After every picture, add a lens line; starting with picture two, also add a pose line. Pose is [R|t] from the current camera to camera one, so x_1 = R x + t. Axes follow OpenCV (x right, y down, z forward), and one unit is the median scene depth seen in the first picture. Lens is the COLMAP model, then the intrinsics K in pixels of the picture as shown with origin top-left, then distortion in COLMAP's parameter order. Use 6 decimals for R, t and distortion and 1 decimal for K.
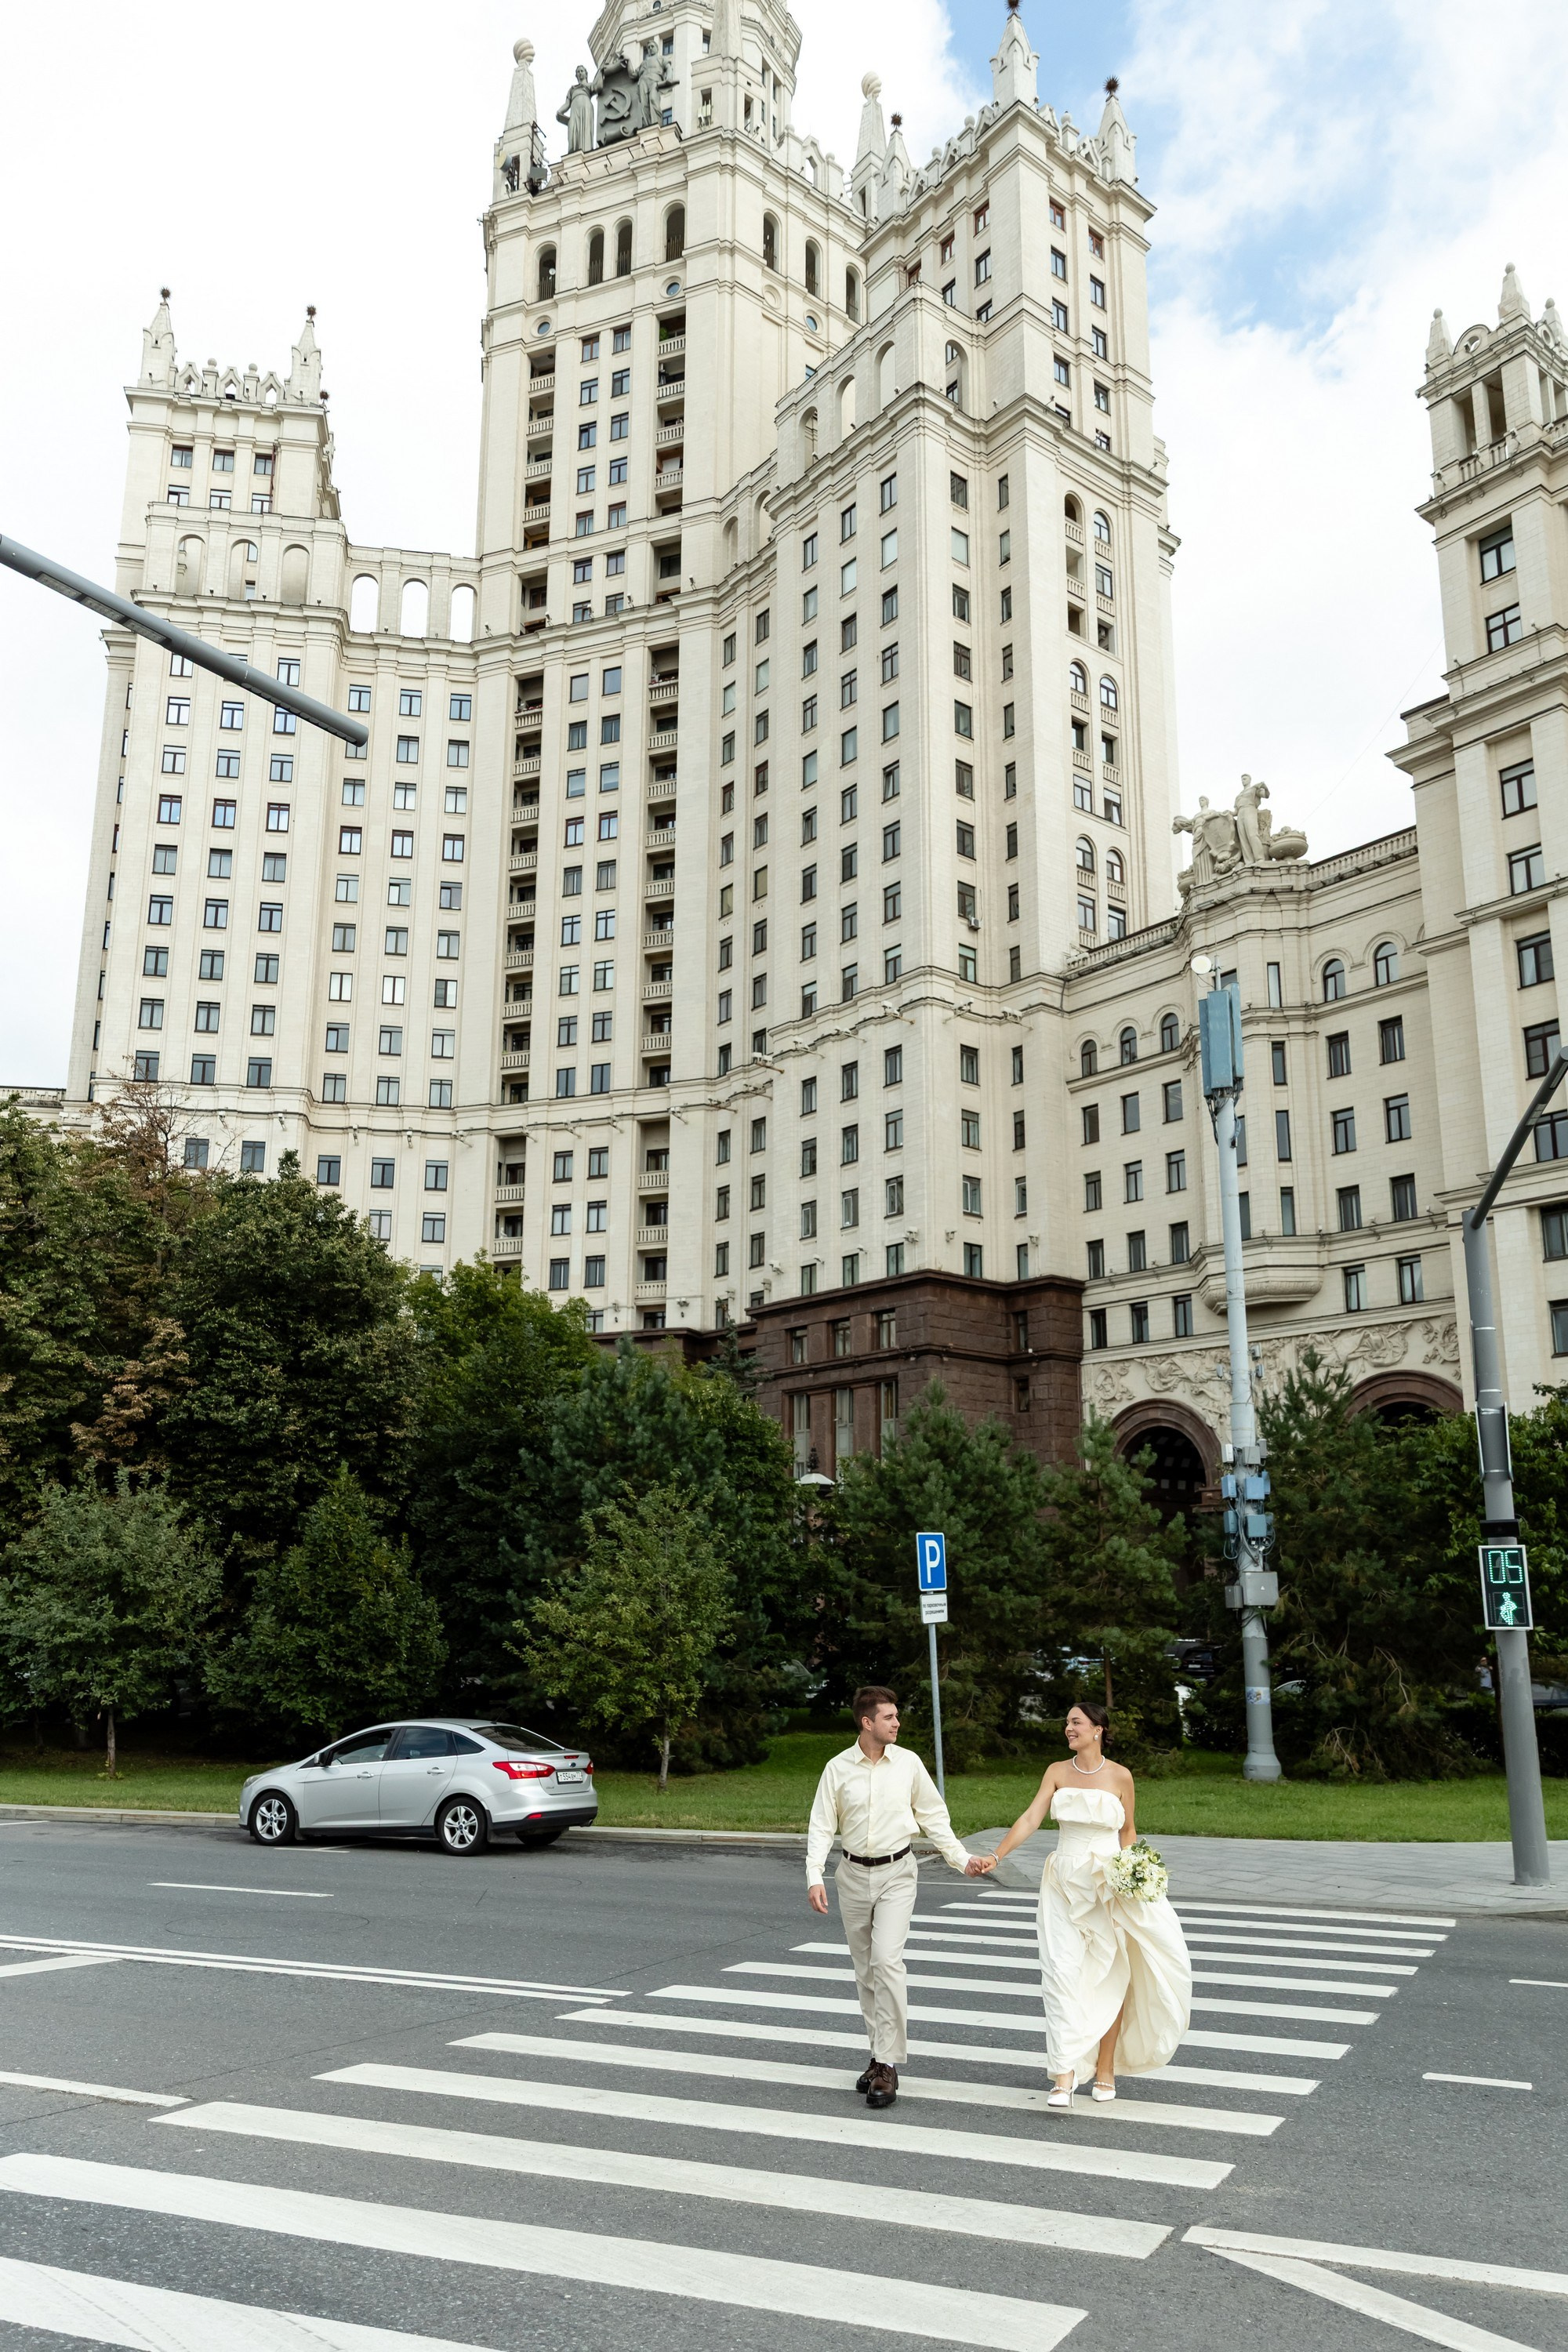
lens RADIAL K [[1726.8, 0, 760.3], [0, 1726.8, 1246.7], [0, 0, 1]] dist [0.013708, -0.001072]
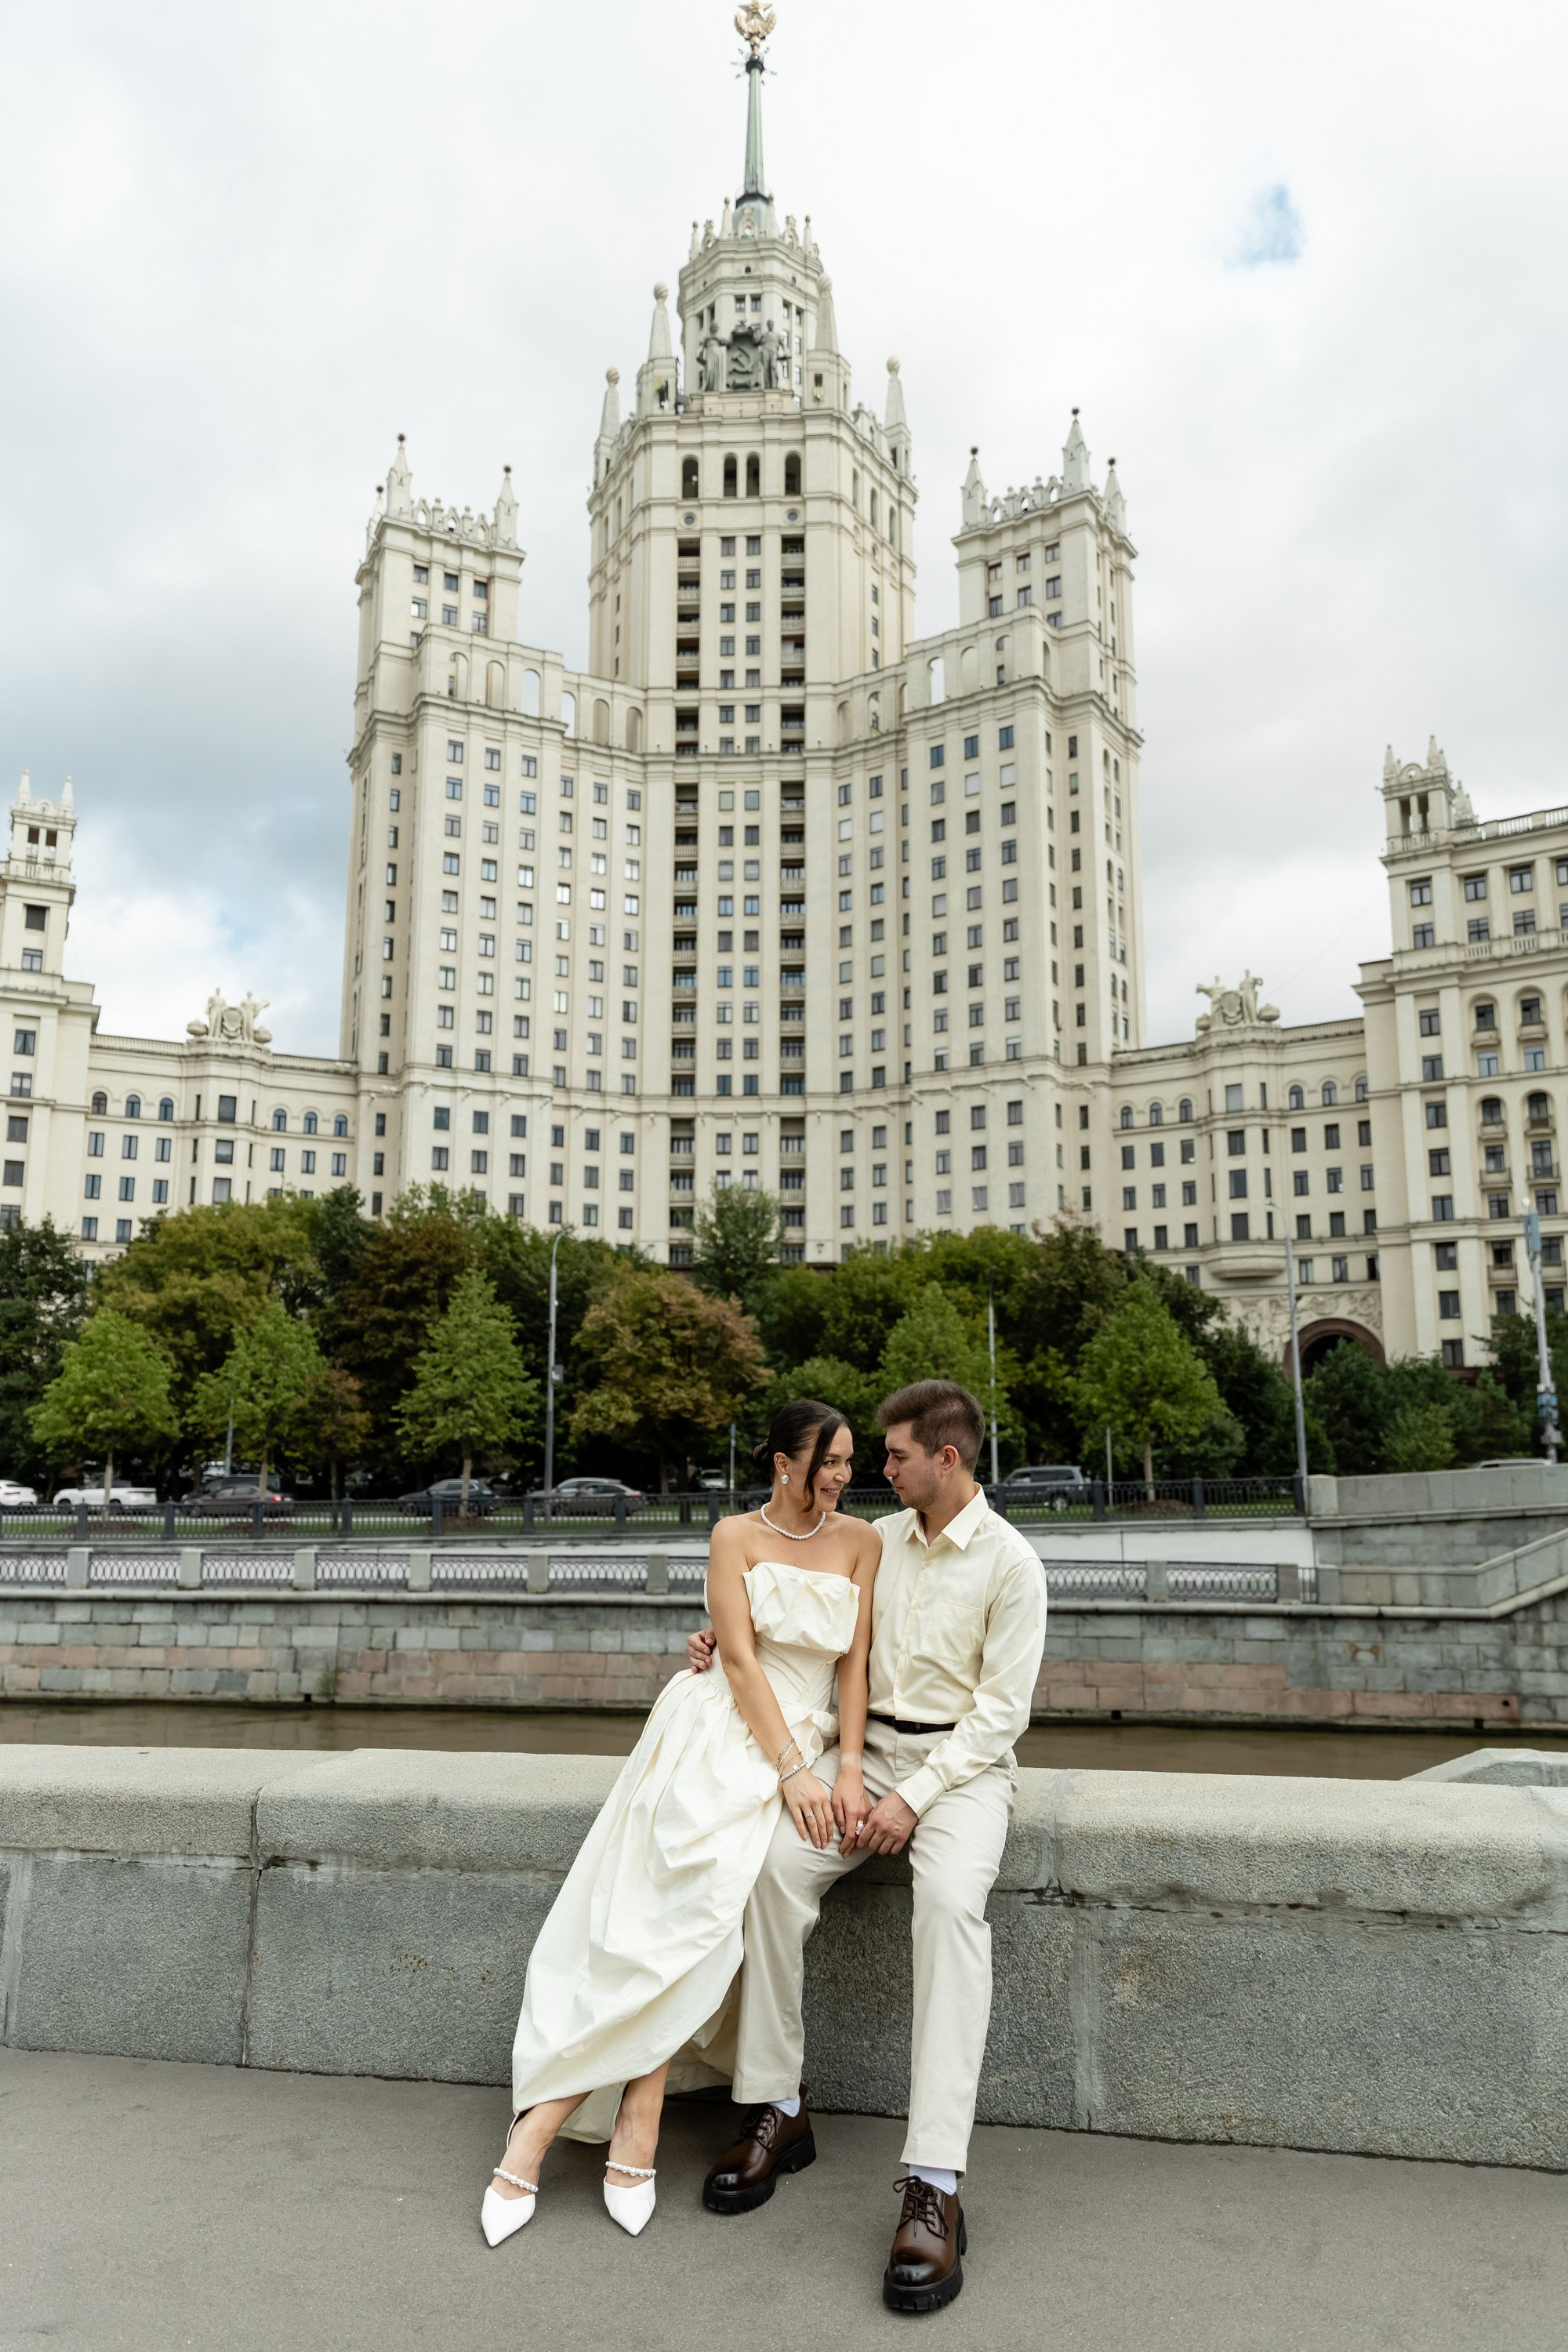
lens RADIAL K [[1611.5, 0, 759.2], [0, 1611.5, 1205.8], [0, 0, 1]] dist [0.004884, -0.000158]
pose [[0.950601, 0.043271, 0.307385, -0.592679], [-0.061731, 0.996810, 0.050585, -0.076865], [-0.304216, -0.067062, 0.950240, -0.358883]]
